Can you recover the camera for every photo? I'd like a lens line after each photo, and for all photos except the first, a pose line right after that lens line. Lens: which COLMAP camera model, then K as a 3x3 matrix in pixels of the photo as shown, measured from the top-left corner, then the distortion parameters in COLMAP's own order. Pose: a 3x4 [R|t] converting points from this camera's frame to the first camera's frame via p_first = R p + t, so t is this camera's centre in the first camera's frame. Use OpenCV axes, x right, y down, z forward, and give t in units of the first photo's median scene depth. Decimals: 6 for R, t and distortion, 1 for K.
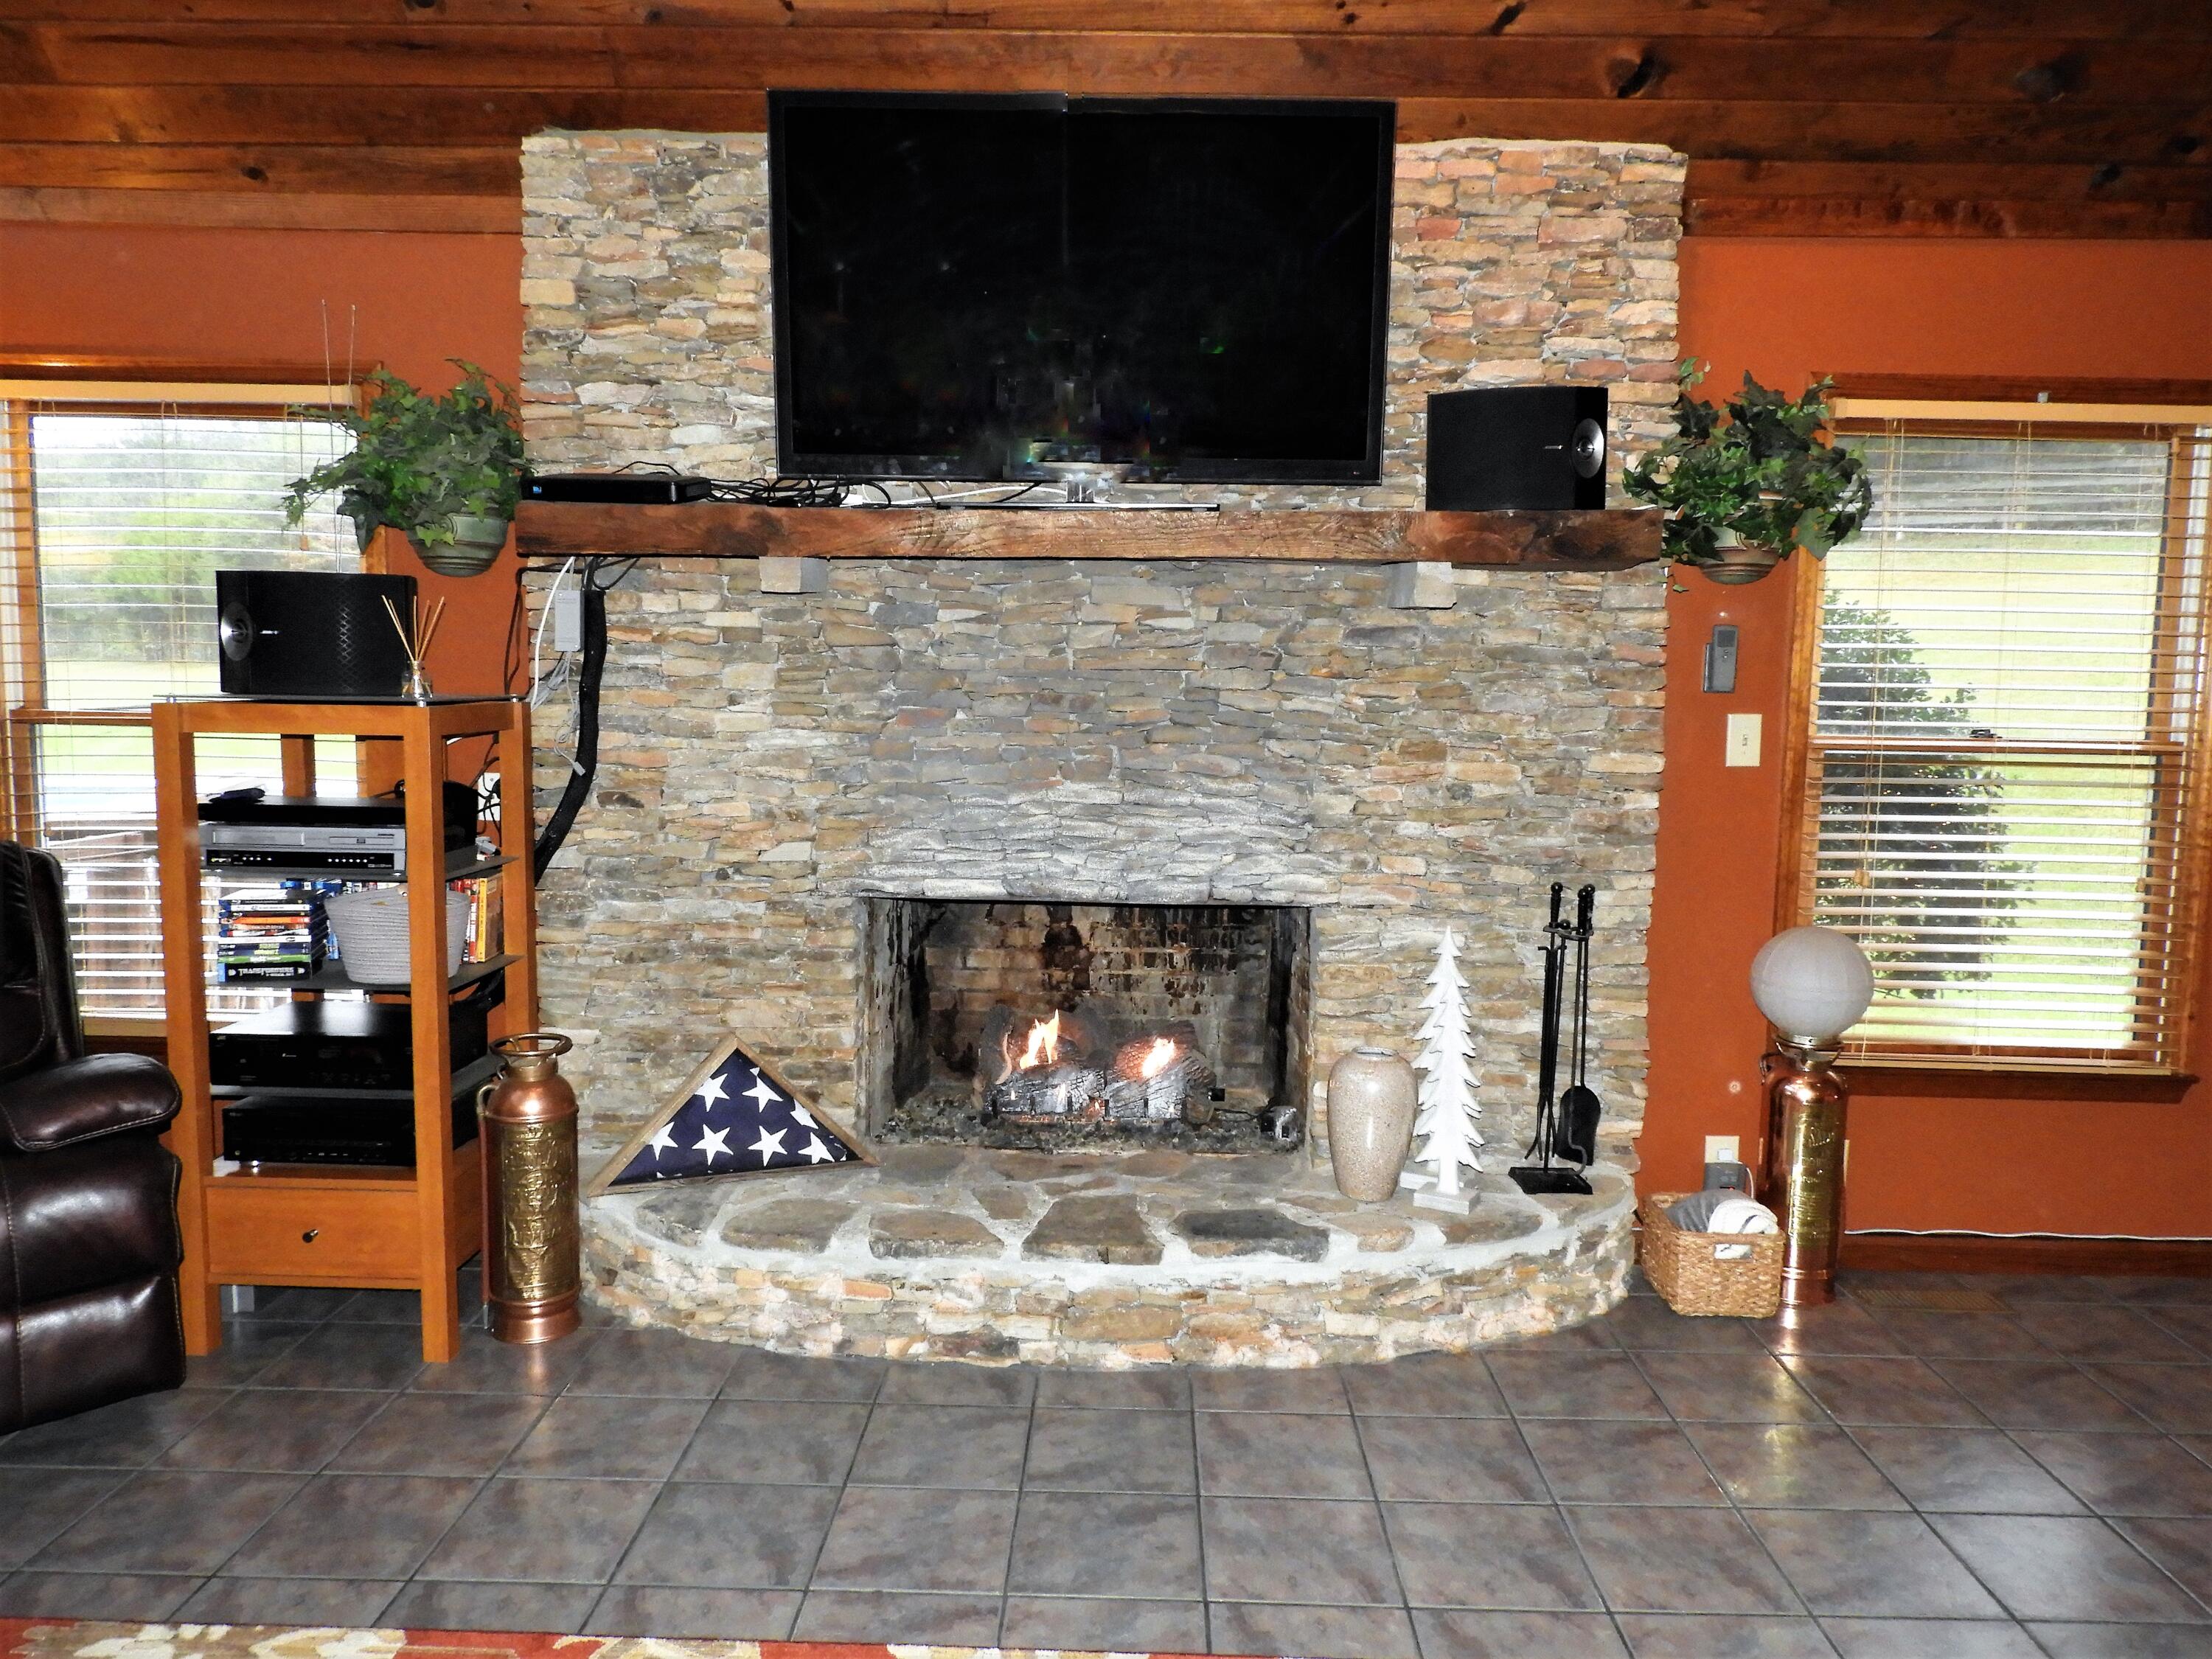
lens RADIAL K [[1569.0, 0, 1097.8], [0, 1569.0, 840.6], [0, 0, 1]] dist [-0.000194, 0.006965]
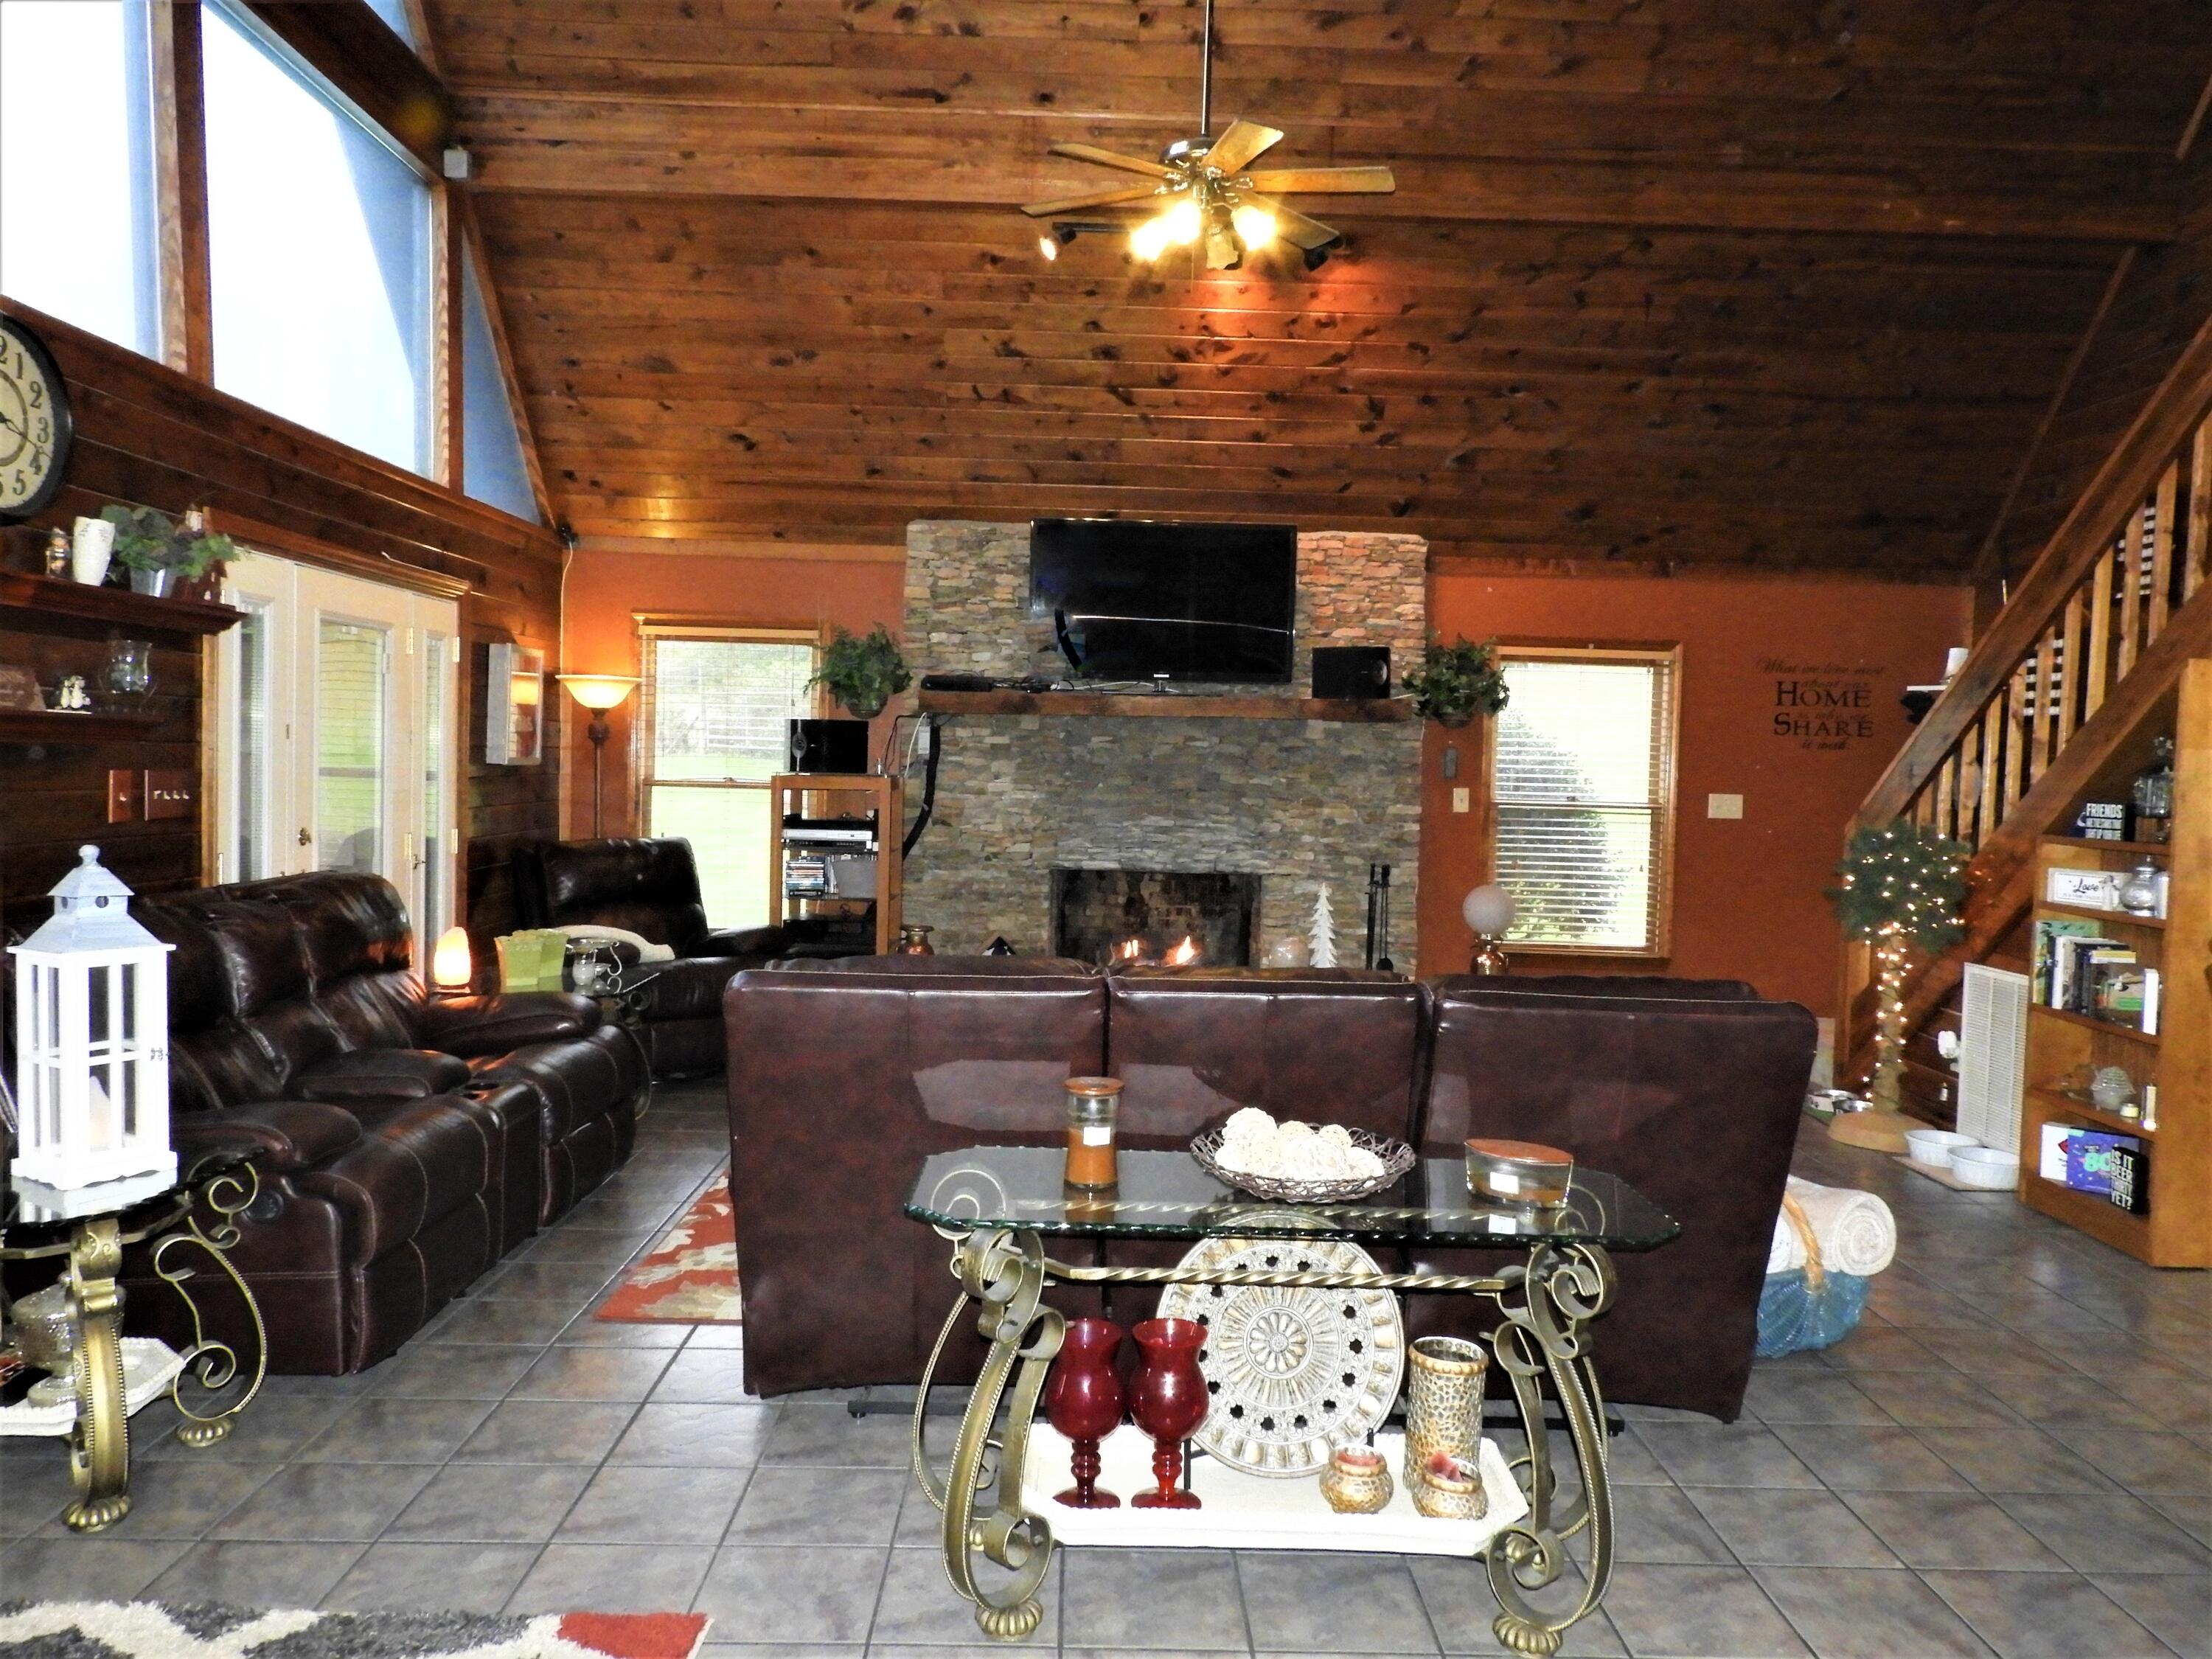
lens RADIAL K [[1569.0, 0, 1106.0], [0, 1569.0, 837.6], [0, 0, 1]] dist [-0.000194, 0.006965]
pose [[0.999287, 0.007762, 0.036948, -0.161358], [-0.005747, 0.998506, -0.054335, 0.111703], [-0.037314, 0.054084, 0.997839, -1.174371]]
